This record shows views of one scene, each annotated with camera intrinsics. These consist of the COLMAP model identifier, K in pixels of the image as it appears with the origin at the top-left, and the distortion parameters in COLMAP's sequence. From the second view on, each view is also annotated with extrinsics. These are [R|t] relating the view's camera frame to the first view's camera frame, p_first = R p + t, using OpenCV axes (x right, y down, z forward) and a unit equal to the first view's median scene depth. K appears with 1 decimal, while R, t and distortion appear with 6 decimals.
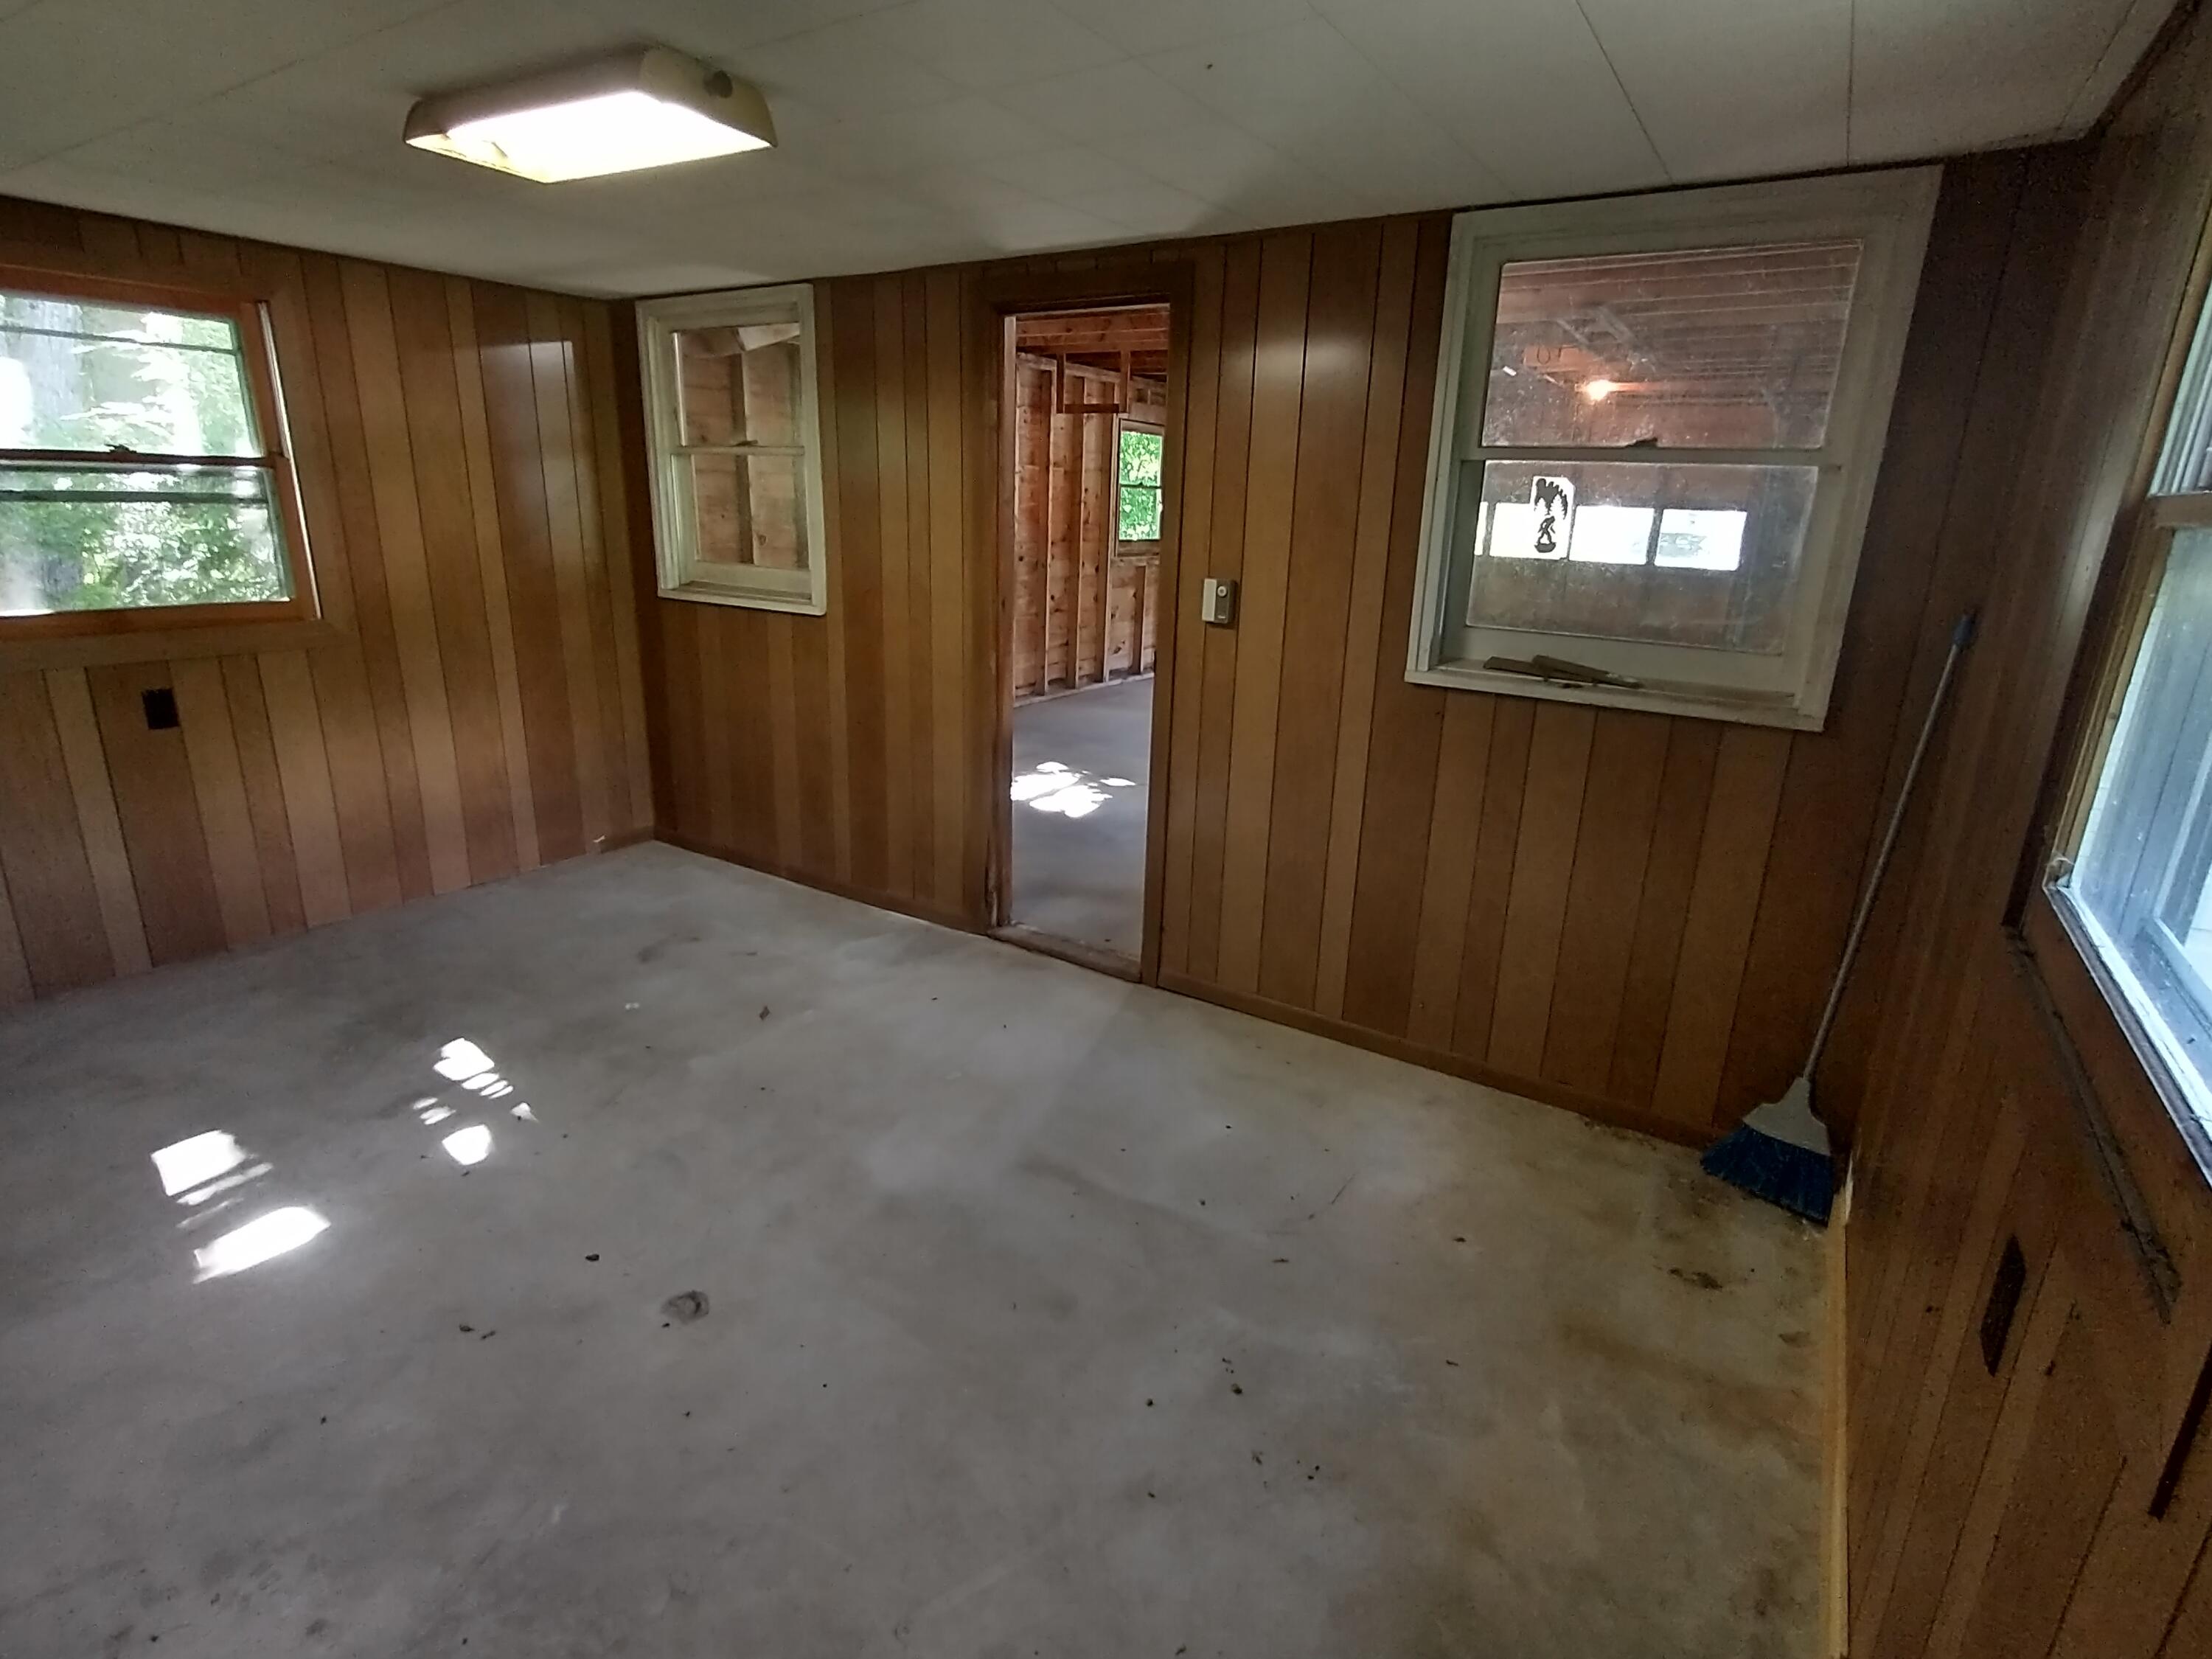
lens RADIAL K [[1126.8, 0, 1111.9], [0, 1126.8, 830.1], [0, 0, 1]] dist [0.026455, 0.003311]
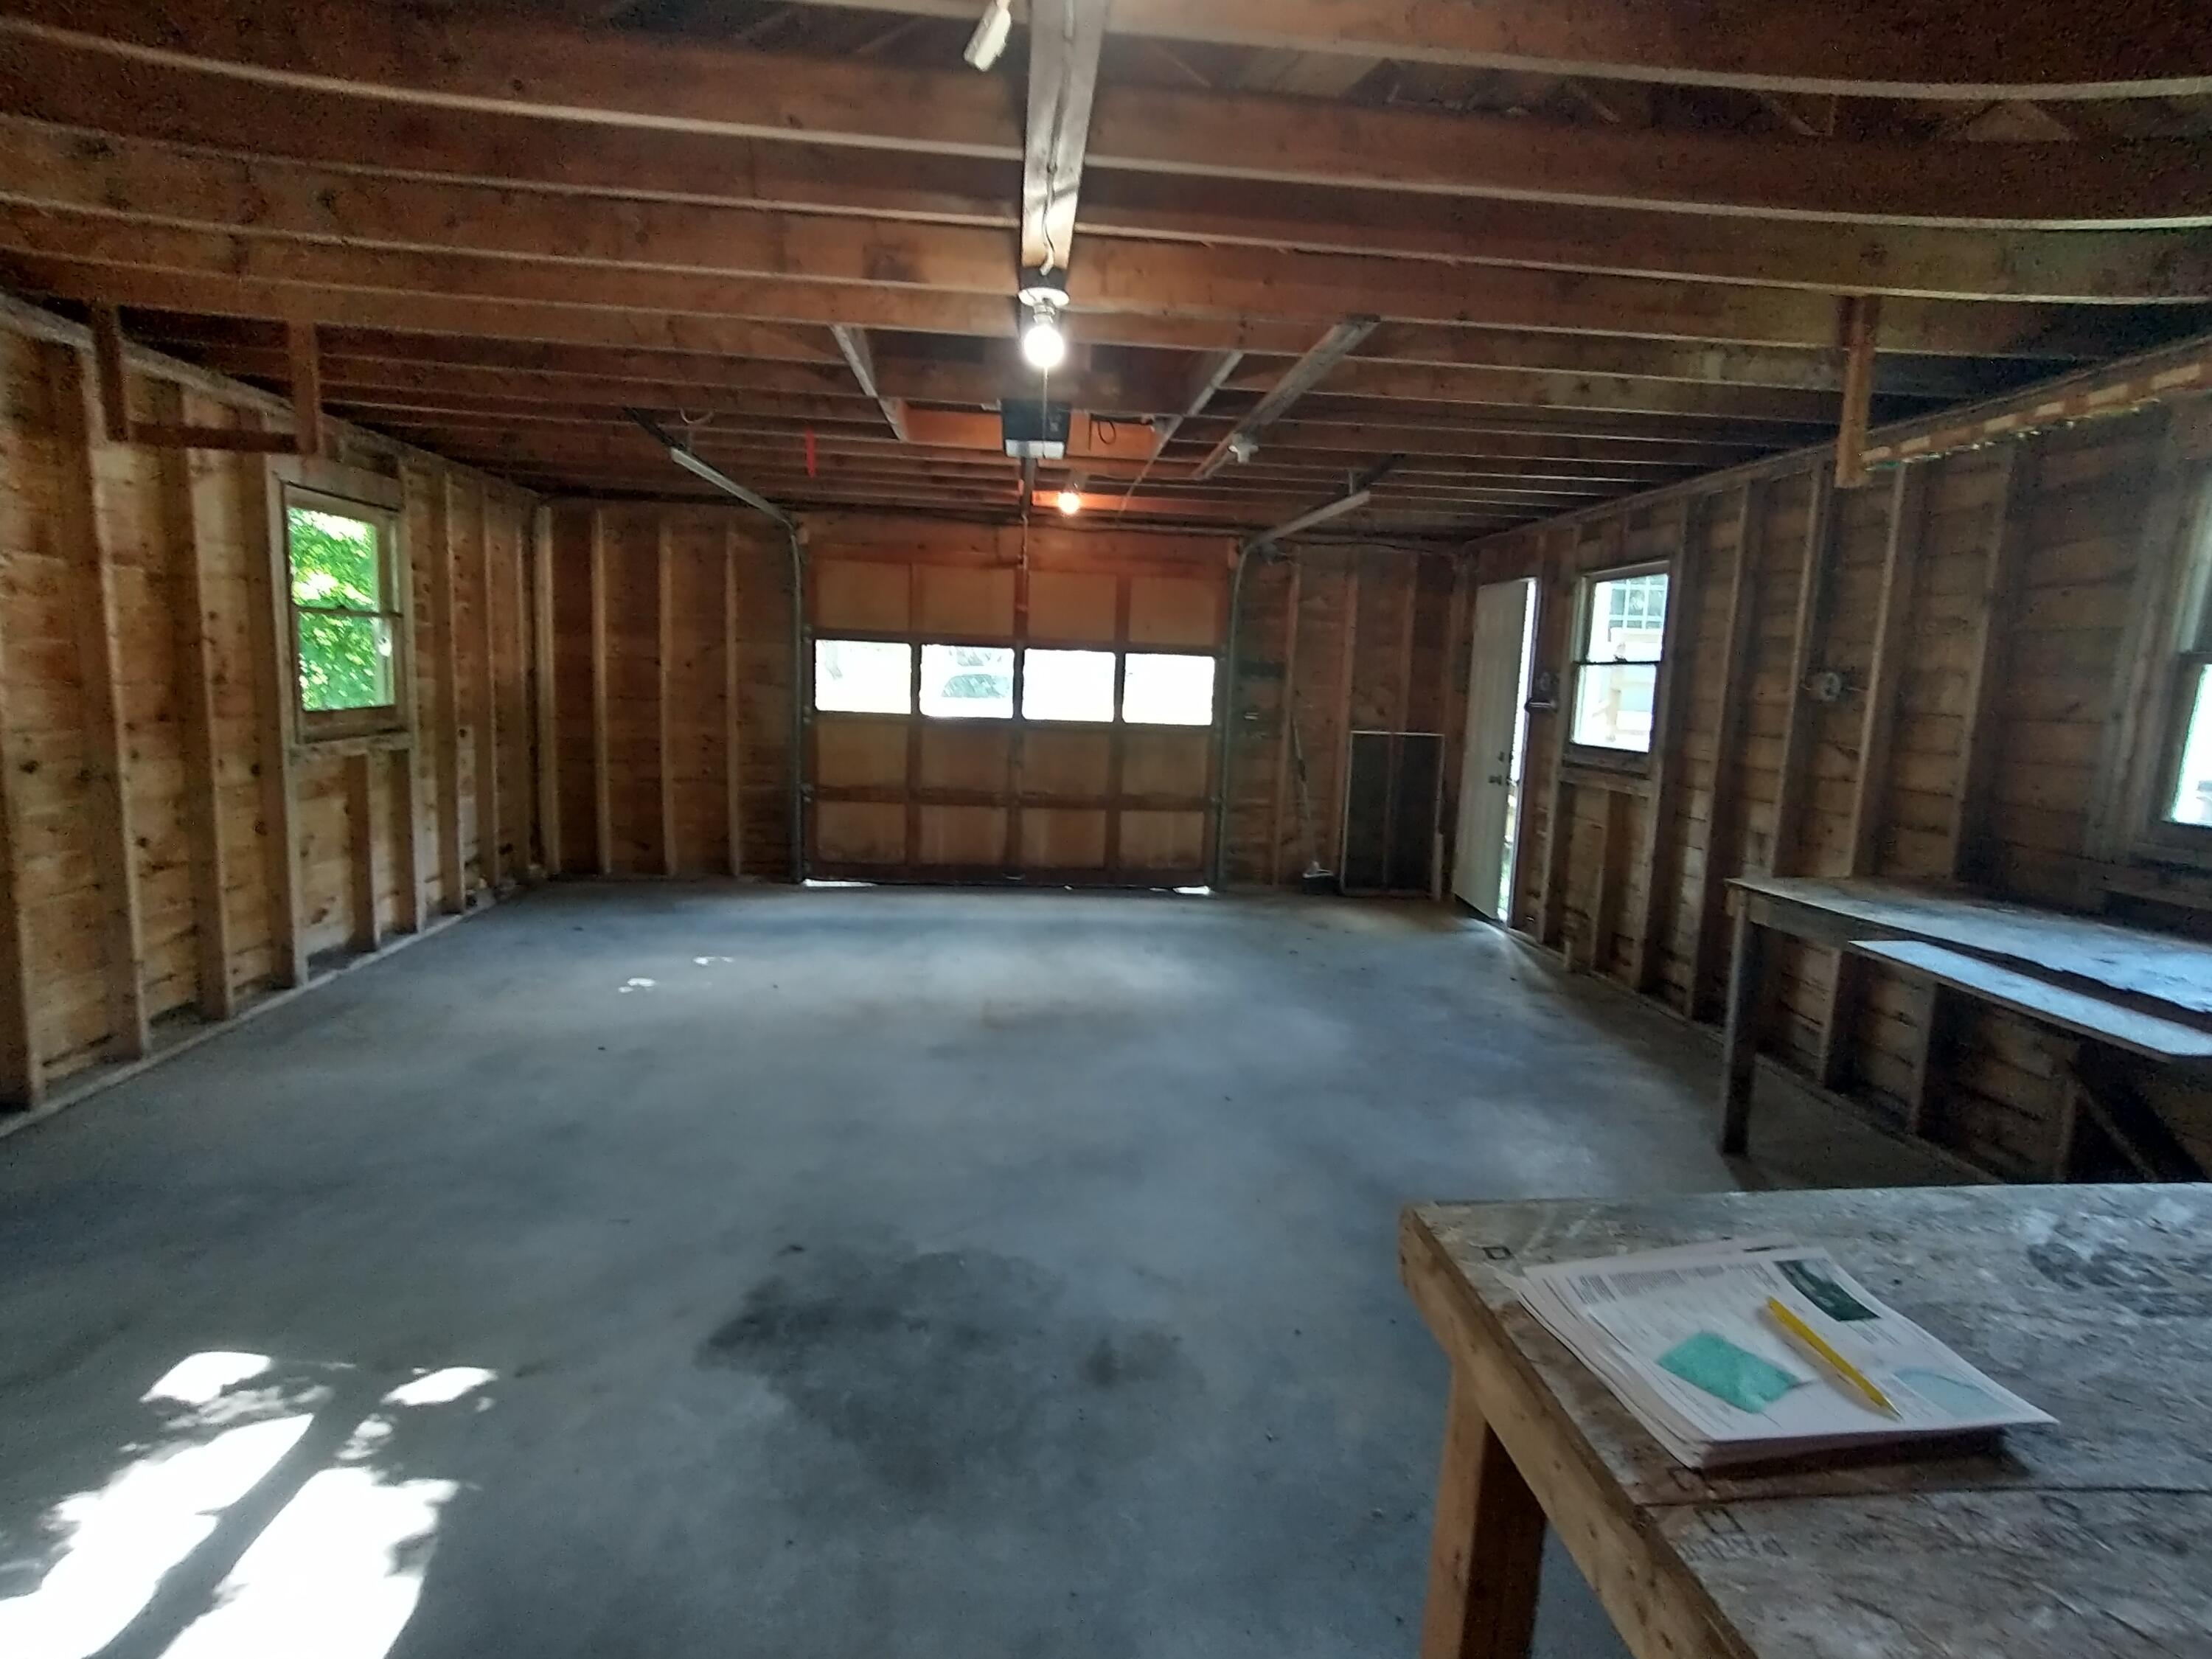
lens RADIAL K [[1126.8, 0, 1104.8], [0, 1126.8, 814.1], [0, 0, 1]] dist [0.026455, 0.003311]
pose [[0.799188, -0.090498, 0.594230, -0.016605], [0.171122, 0.981948, -0.080599, -0.111935], [-0.576209, 0.166099, 0.800246, 0.397721]]
